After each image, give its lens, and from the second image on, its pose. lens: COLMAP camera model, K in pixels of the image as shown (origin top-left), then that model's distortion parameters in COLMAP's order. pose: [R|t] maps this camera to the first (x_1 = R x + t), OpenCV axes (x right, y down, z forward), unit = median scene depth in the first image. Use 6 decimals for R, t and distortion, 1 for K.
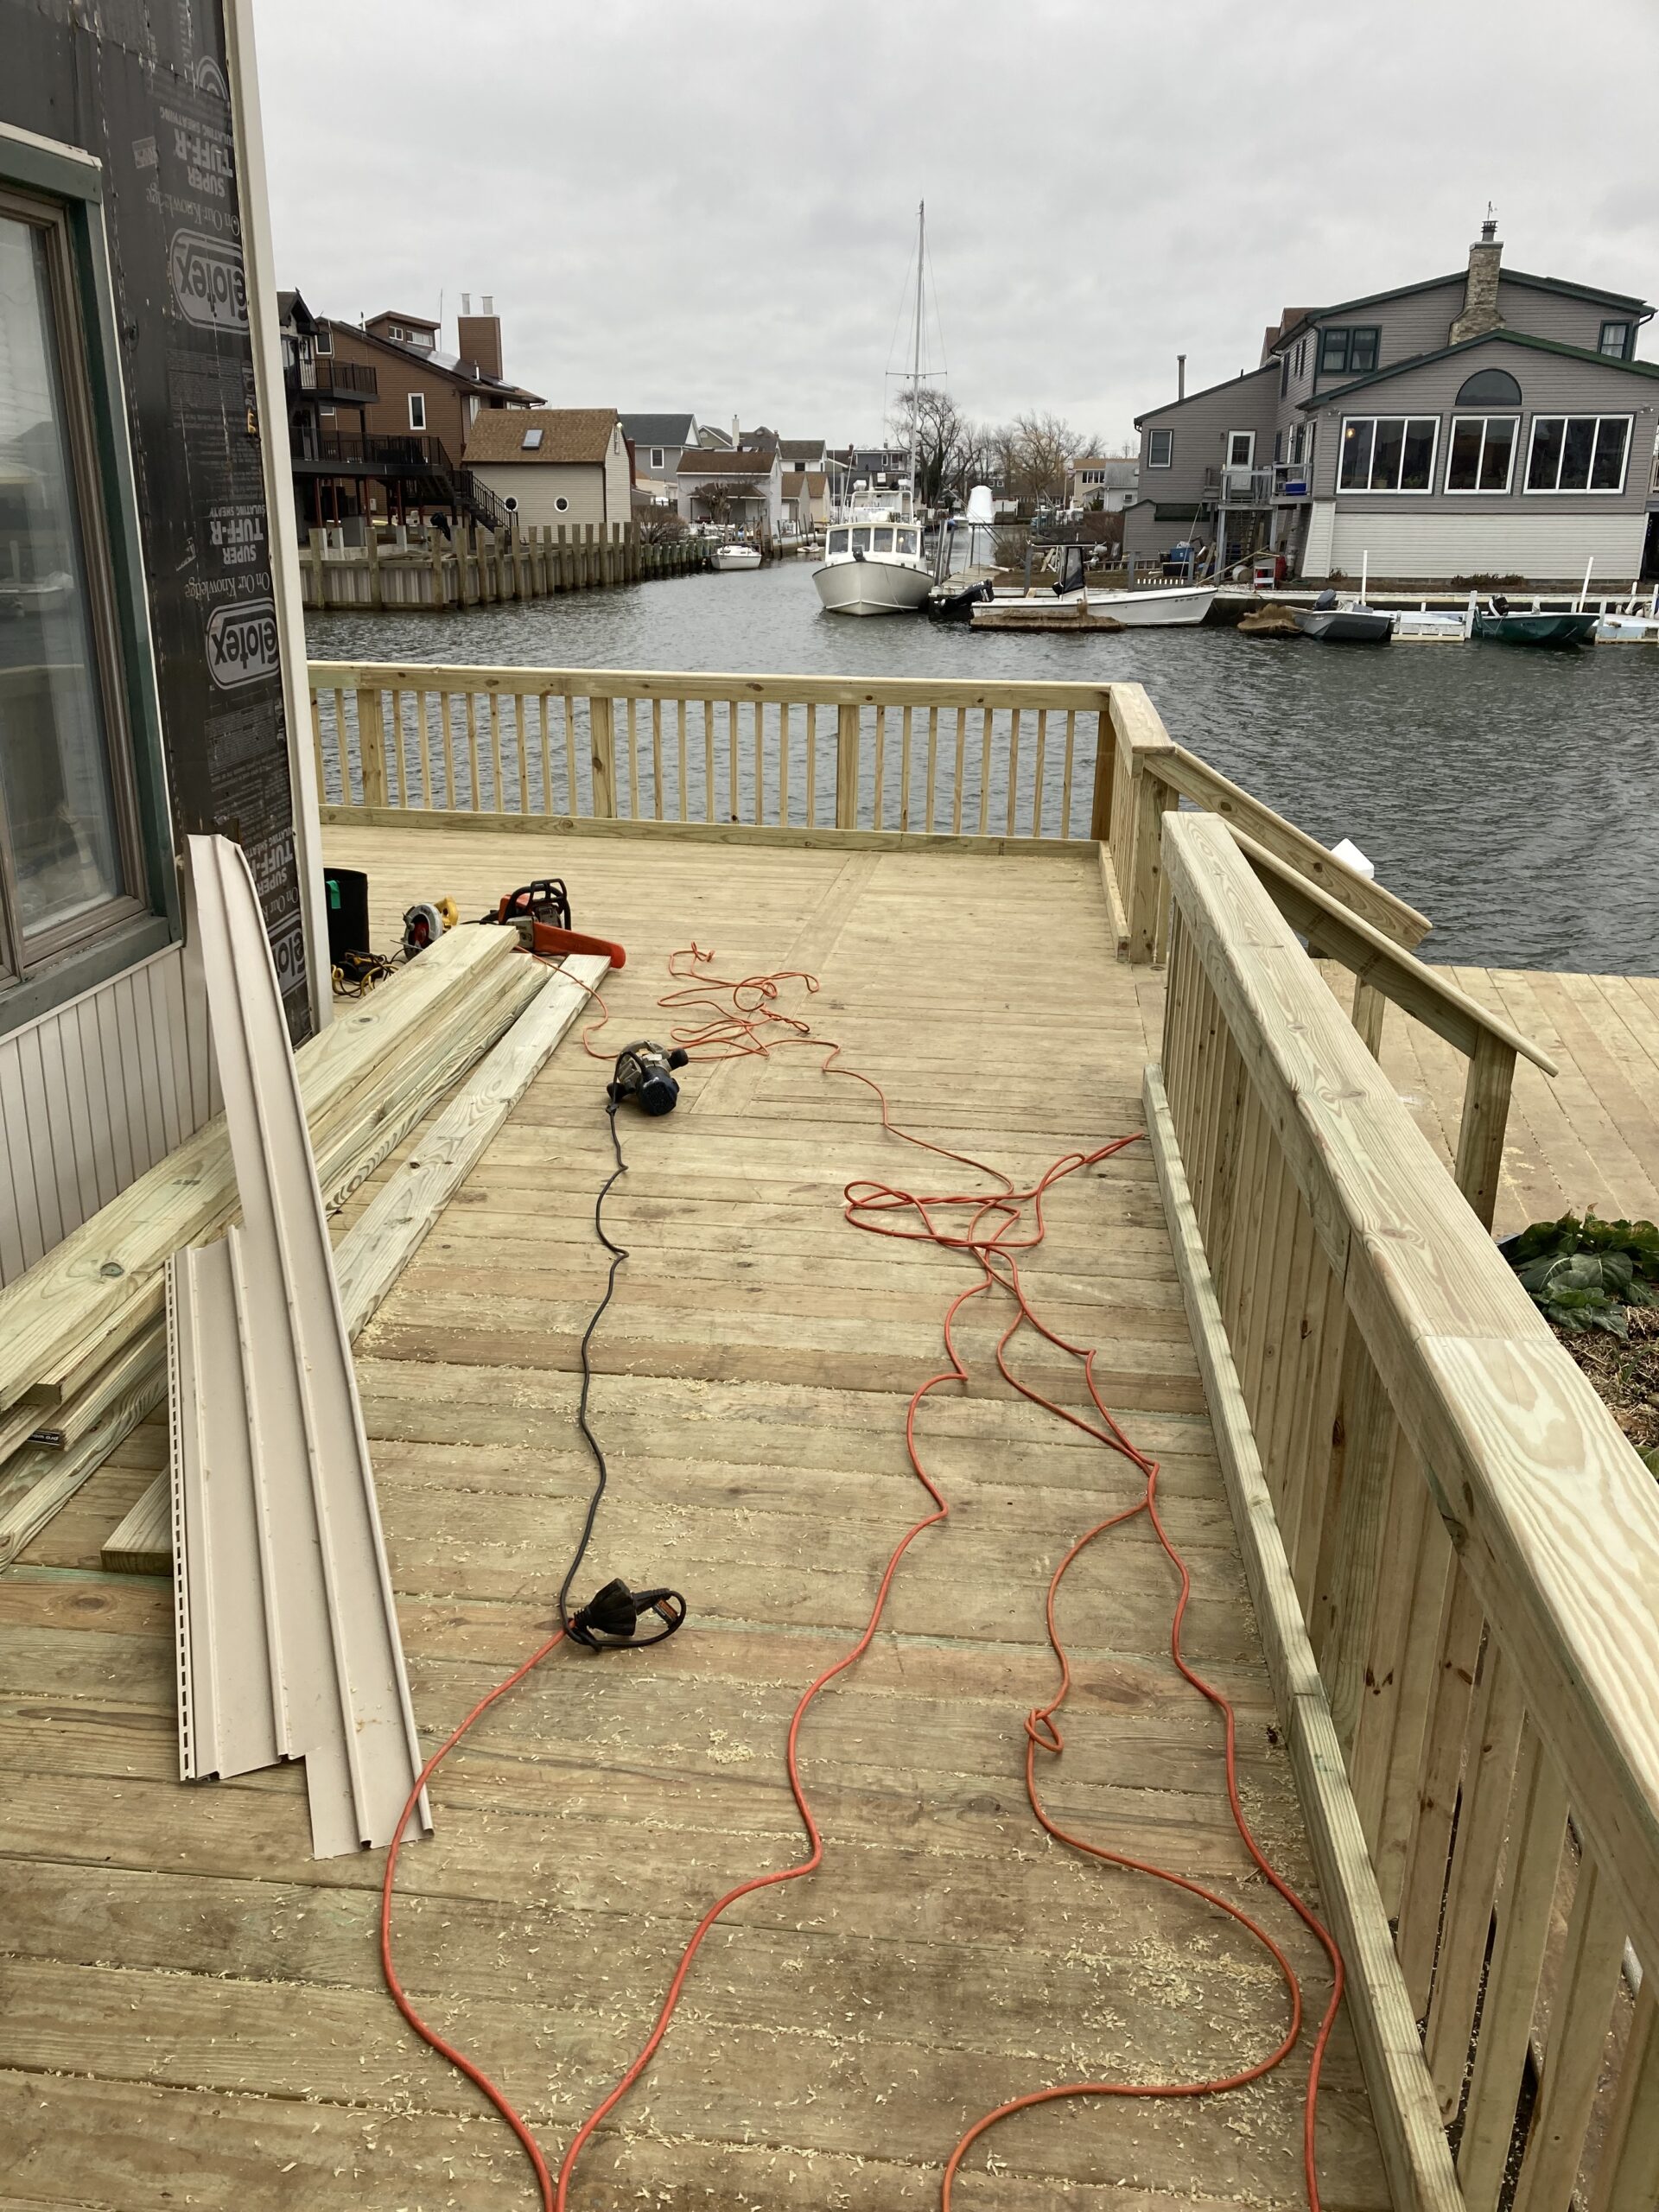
lens RADIAL K [[1784.8, 0, 827.6], [0, 1784.8, 1110.5], [0, 0, 1]] dist [-0.000944, 0.020862]
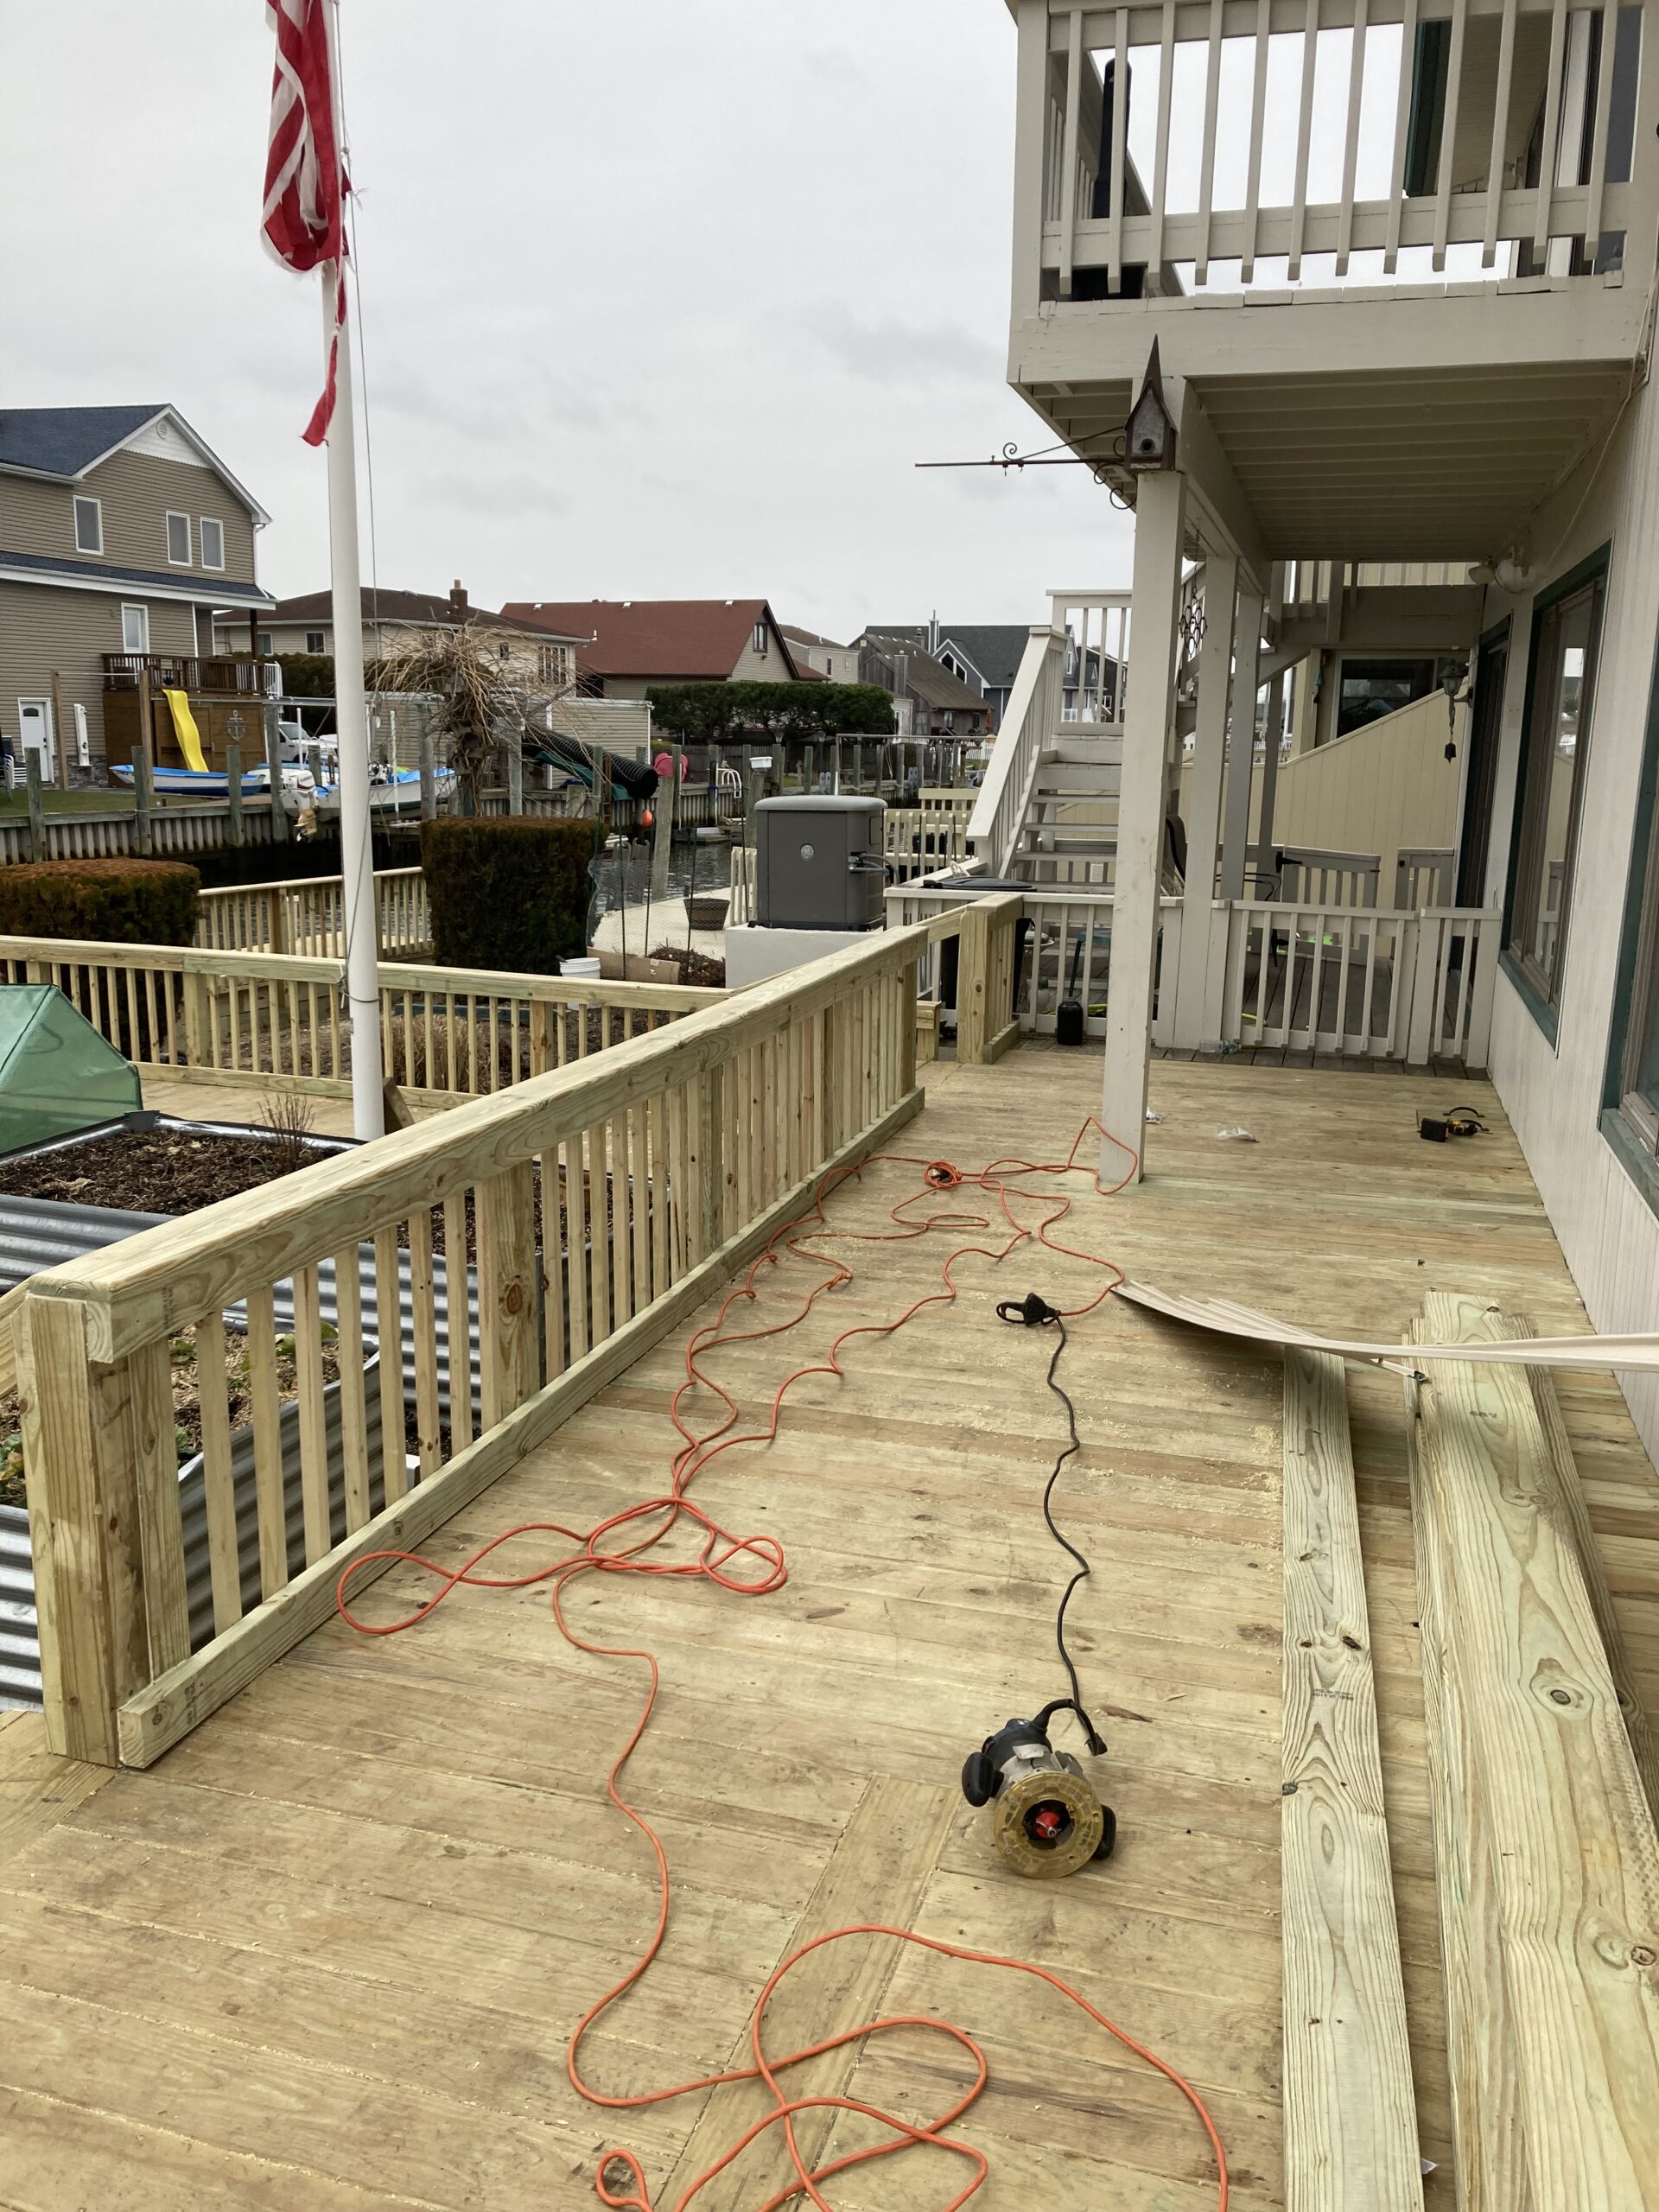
lens RADIAL K [[1784.8, 0, 826.8], [0, 1784.8, 1106.4], [0, 0, 1]] dist [-0.000944, 0.020862]
pose [[-0.982215, -0.065972, 0.175788, -0.162325], [0.032412, 0.862607, 0.504835, -0.640406], [-0.184940, 0.501554, -0.845127, 1.860082]]
